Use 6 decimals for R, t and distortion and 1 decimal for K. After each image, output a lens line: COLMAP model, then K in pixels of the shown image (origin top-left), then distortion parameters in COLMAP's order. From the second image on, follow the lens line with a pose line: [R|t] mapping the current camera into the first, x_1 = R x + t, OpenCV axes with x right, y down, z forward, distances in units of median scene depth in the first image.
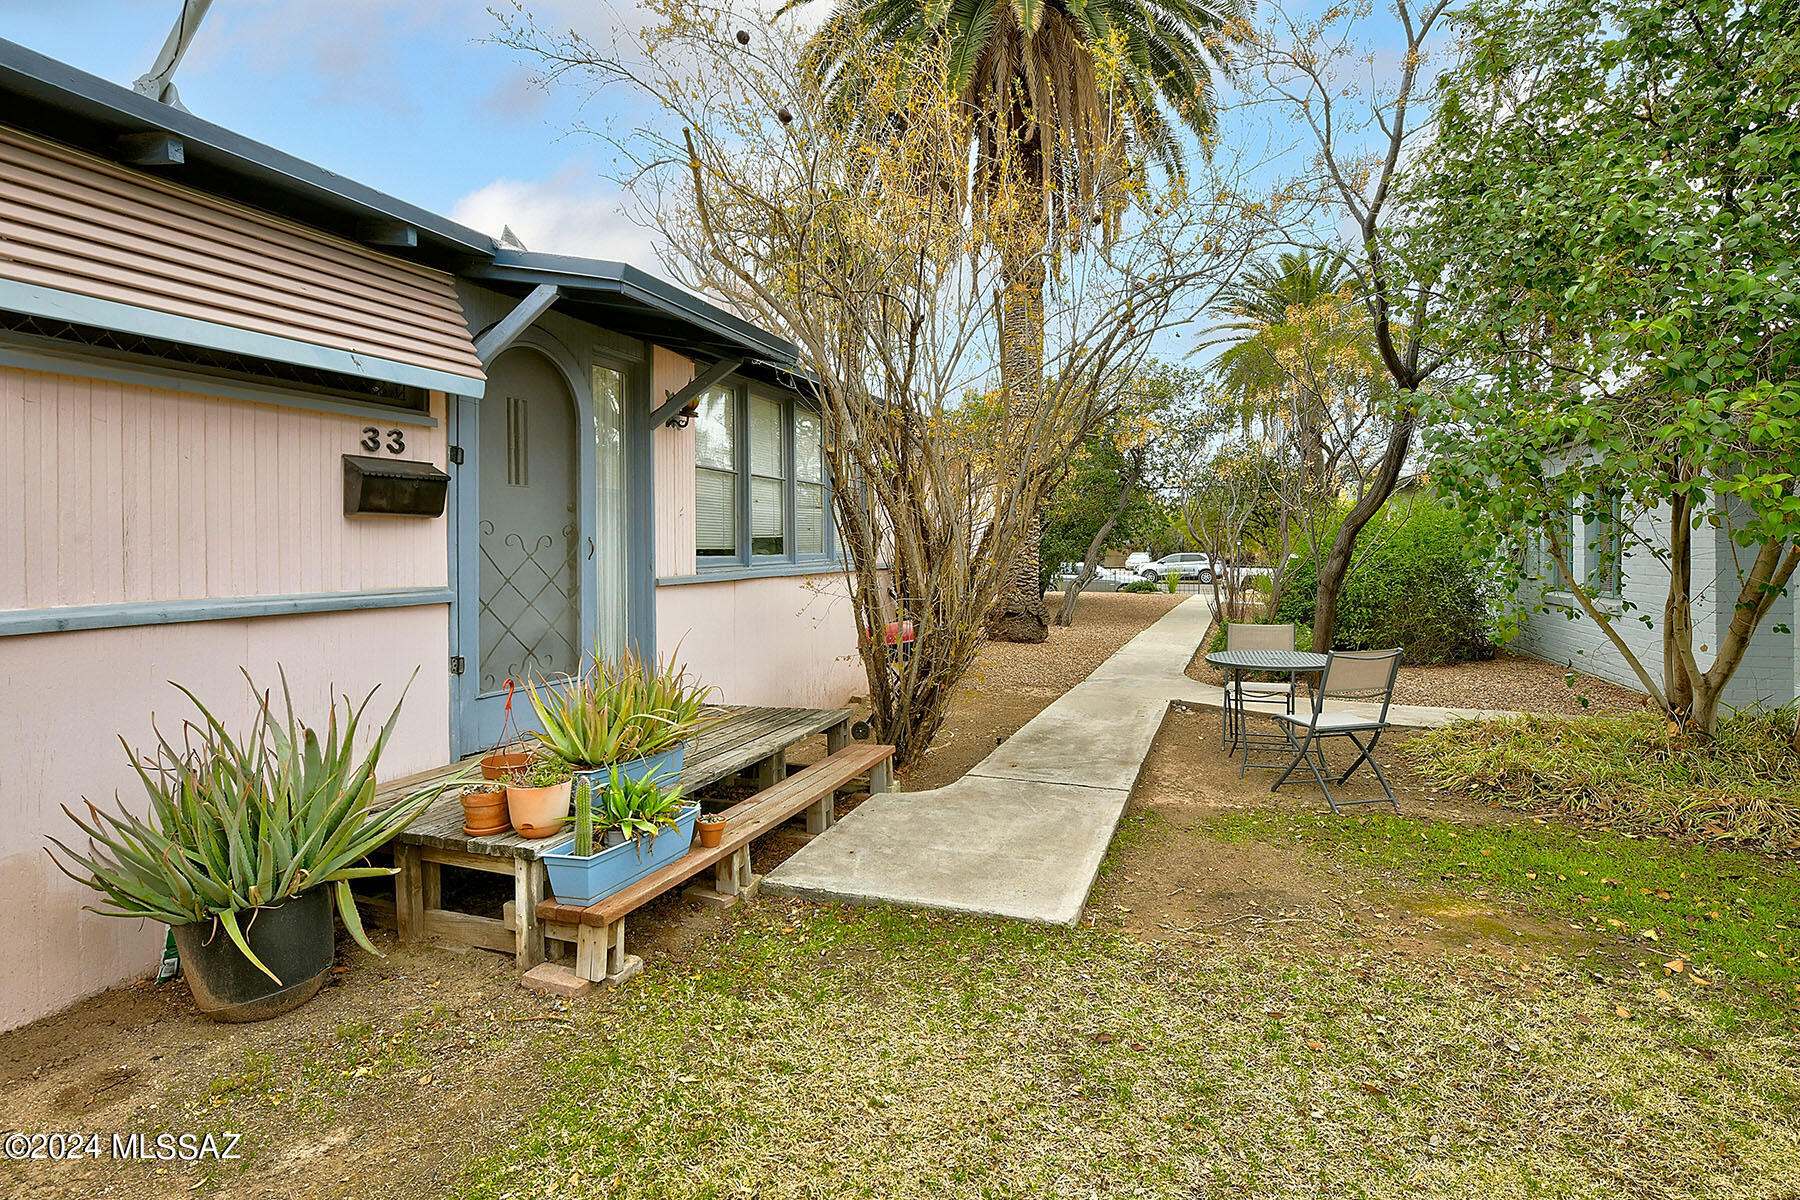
lens RADIAL K [[868.1, 0, 904.7], [0, 868.1, 547.5], [0, 0, 1]] dist [-0.010140, -0.000572]
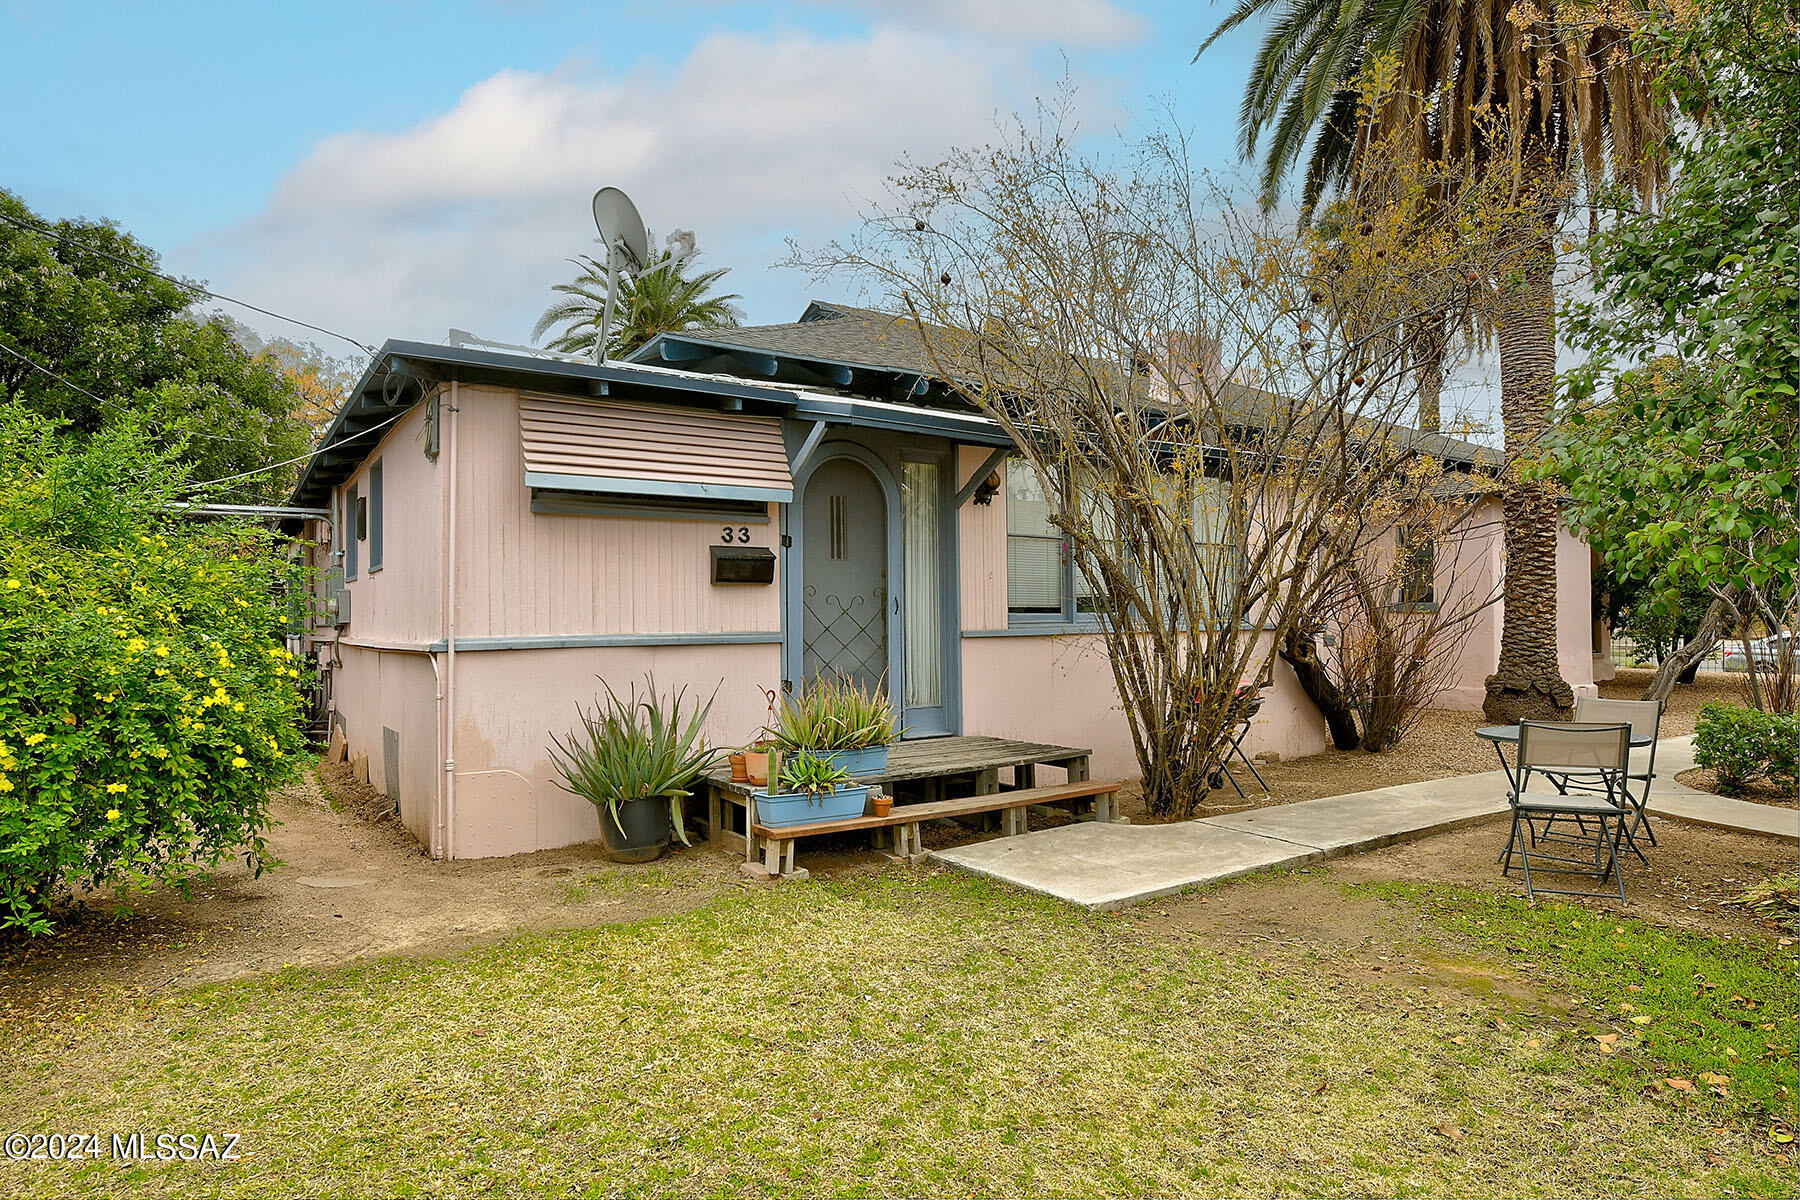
lens RADIAL K [[1008.4, 0, 900.0], [0, 1008.4, 600.0], [0, 0, 1]] dist [-0.000424, 0.000184]
pose [[0.811525, -0.004052, -0.584303, 0.712059], [-0.001350, 0.999960, -0.008810, 0.007376], [0.584315, 0.007938, 0.811488, -0.292956]]
